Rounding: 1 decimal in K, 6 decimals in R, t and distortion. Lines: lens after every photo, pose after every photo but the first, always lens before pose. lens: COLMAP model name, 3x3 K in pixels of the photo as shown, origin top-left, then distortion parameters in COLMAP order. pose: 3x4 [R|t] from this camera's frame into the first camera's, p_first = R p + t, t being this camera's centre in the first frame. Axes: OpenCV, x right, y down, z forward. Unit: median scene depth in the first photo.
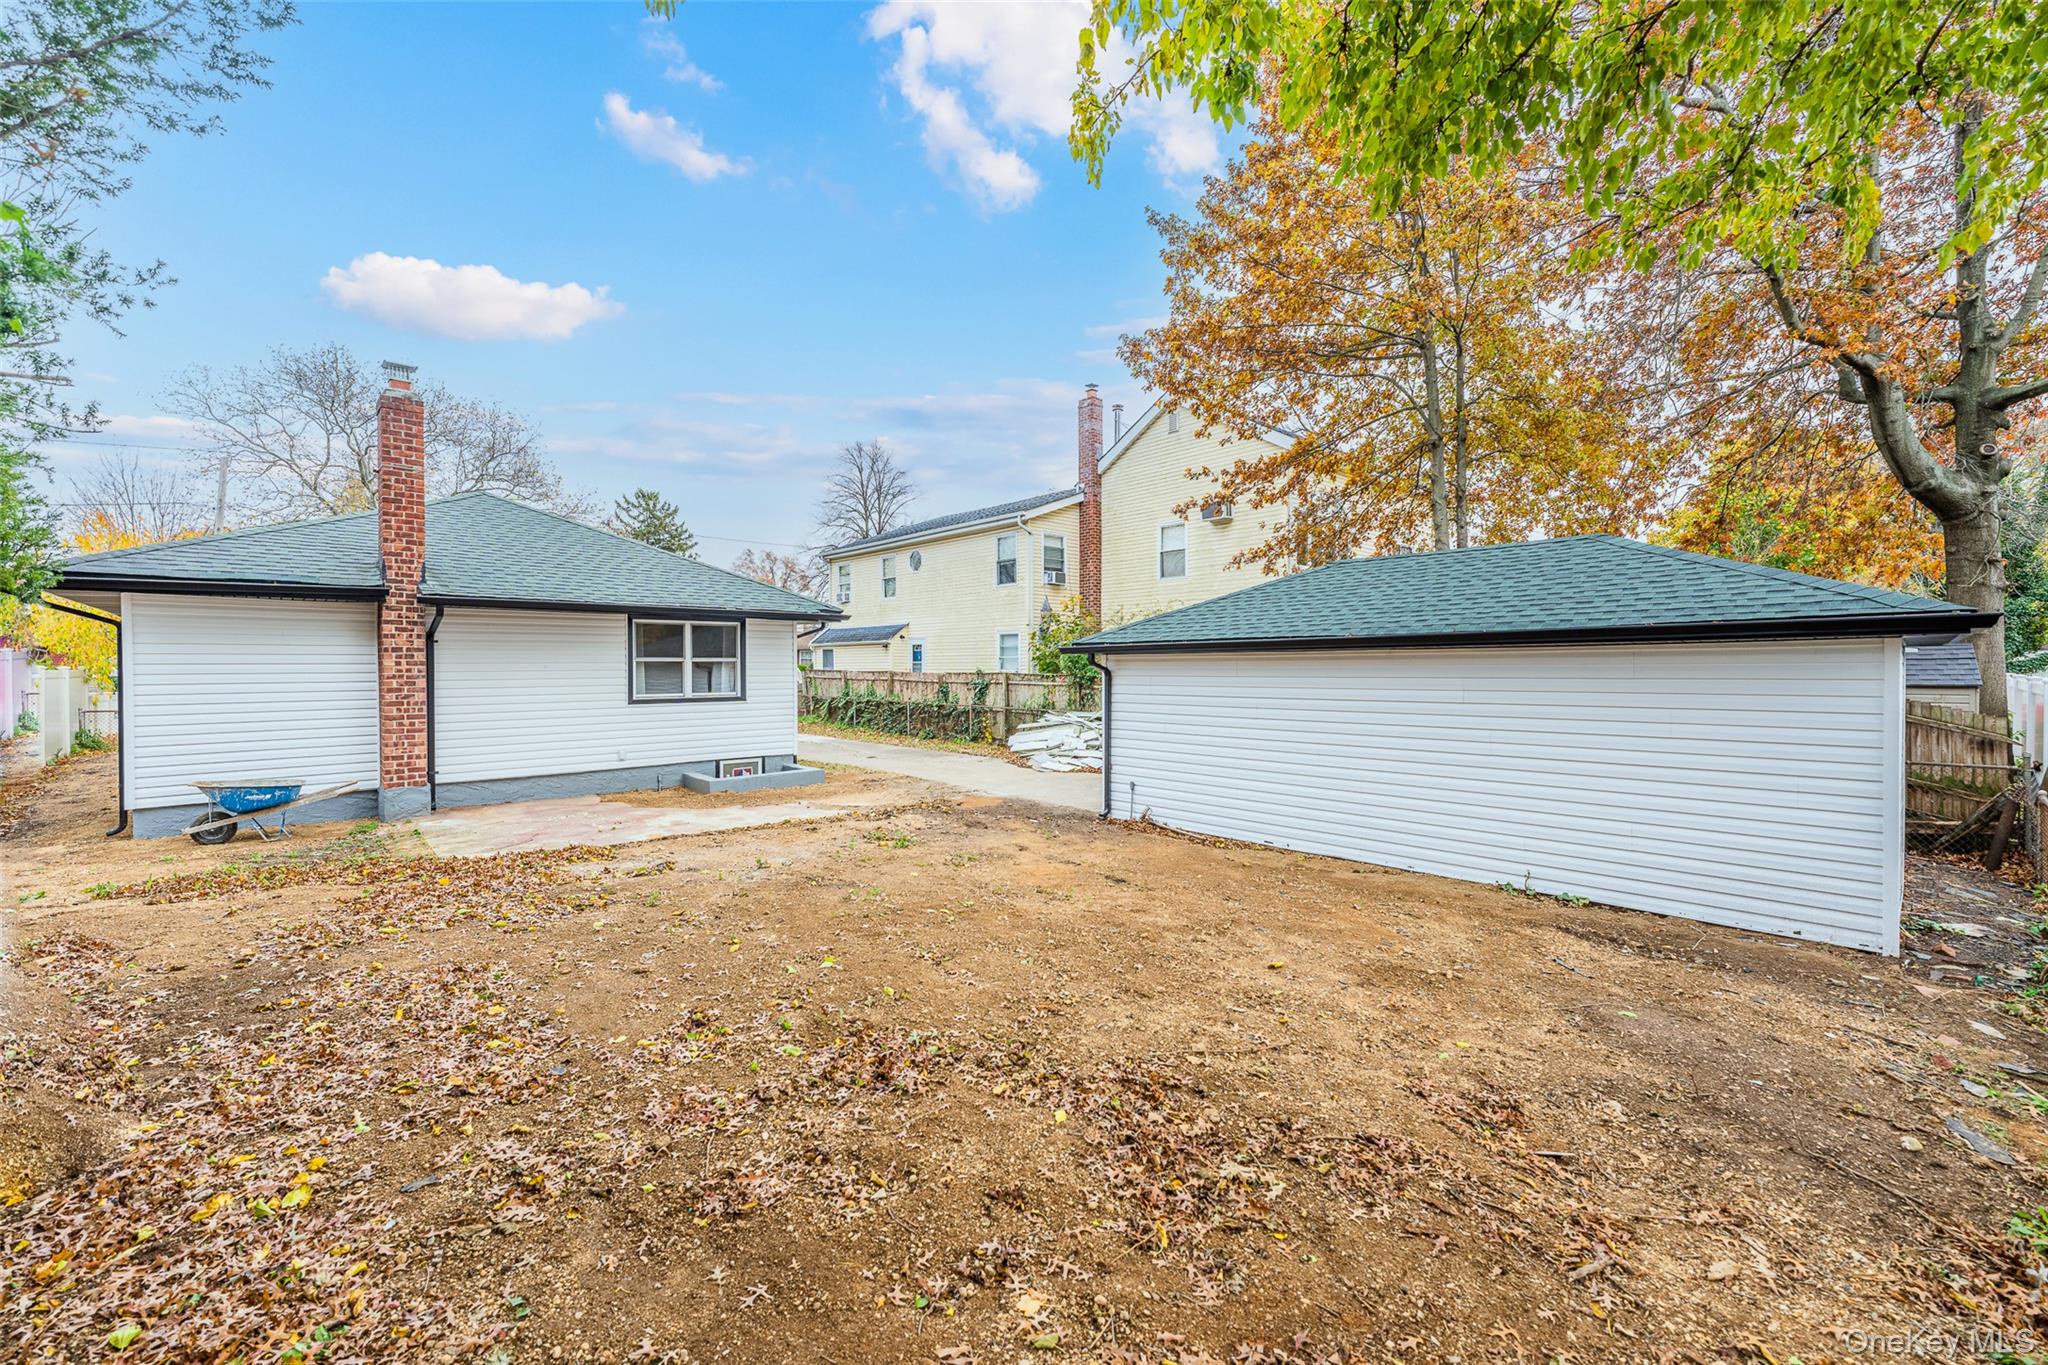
lens RADIAL K [[820.3, 0, 1017.9], [0, 820.3, 681.6], [0, 0, 1]] dist [0.000821, -0.000008]
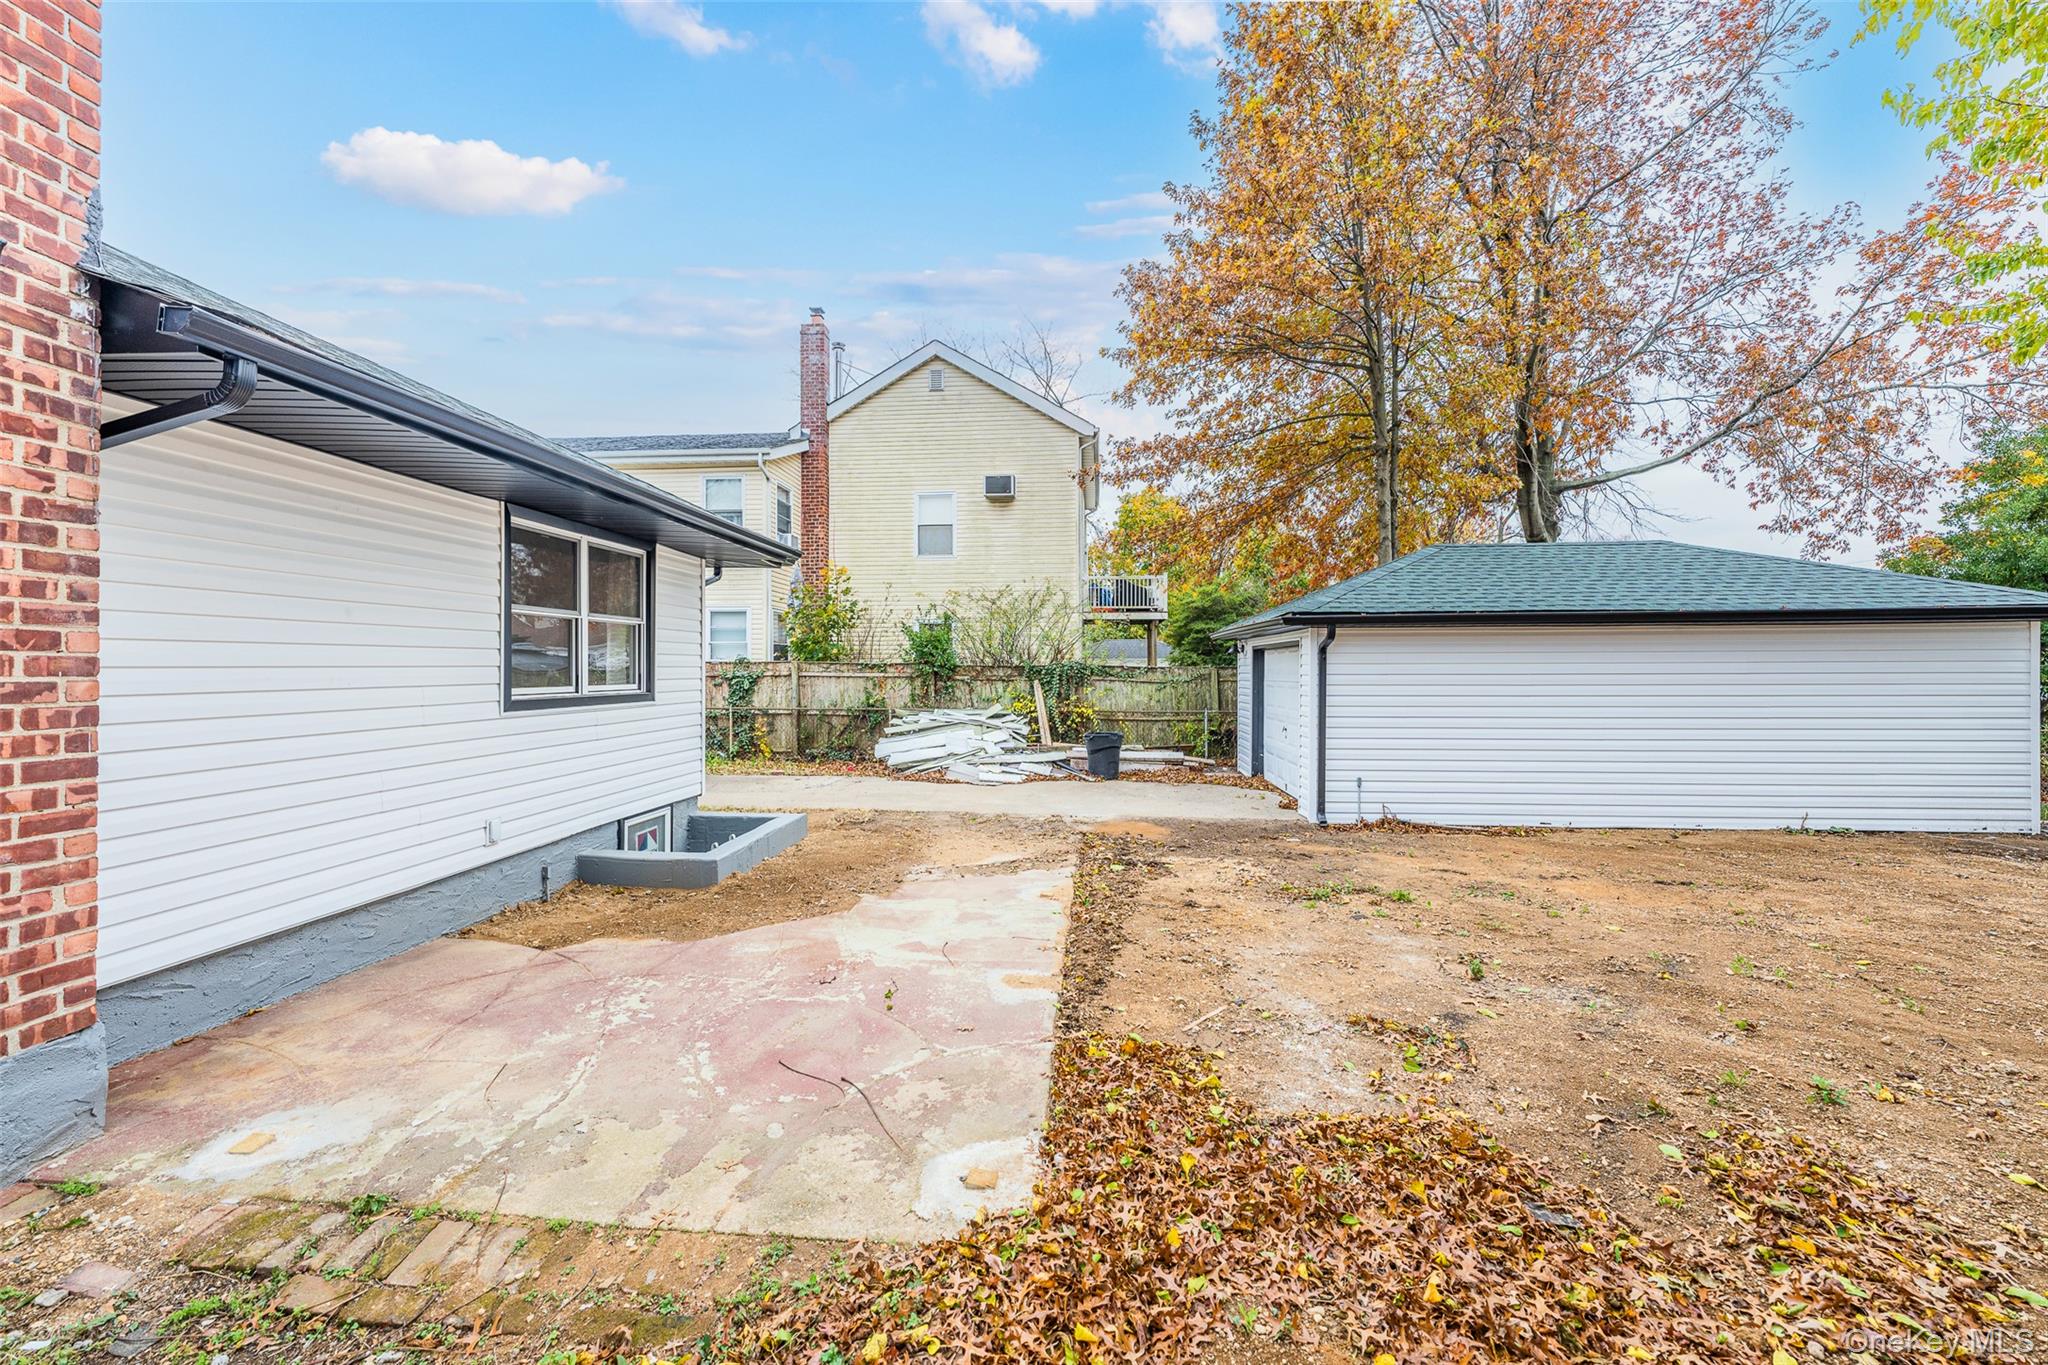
lens RADIAL K [[817.2, 0, 1024.9], [0, 817.2, 677.4], [0, 0, 1]] dist [0.000874, -0.000329]
pose [[0.737433, -0.005409, 0.675399, -0.533342], [0.011693, 0.999920, -0.004758, 0.014223], [-0.675319, 0.011406, 0.737437, 0.470860]]
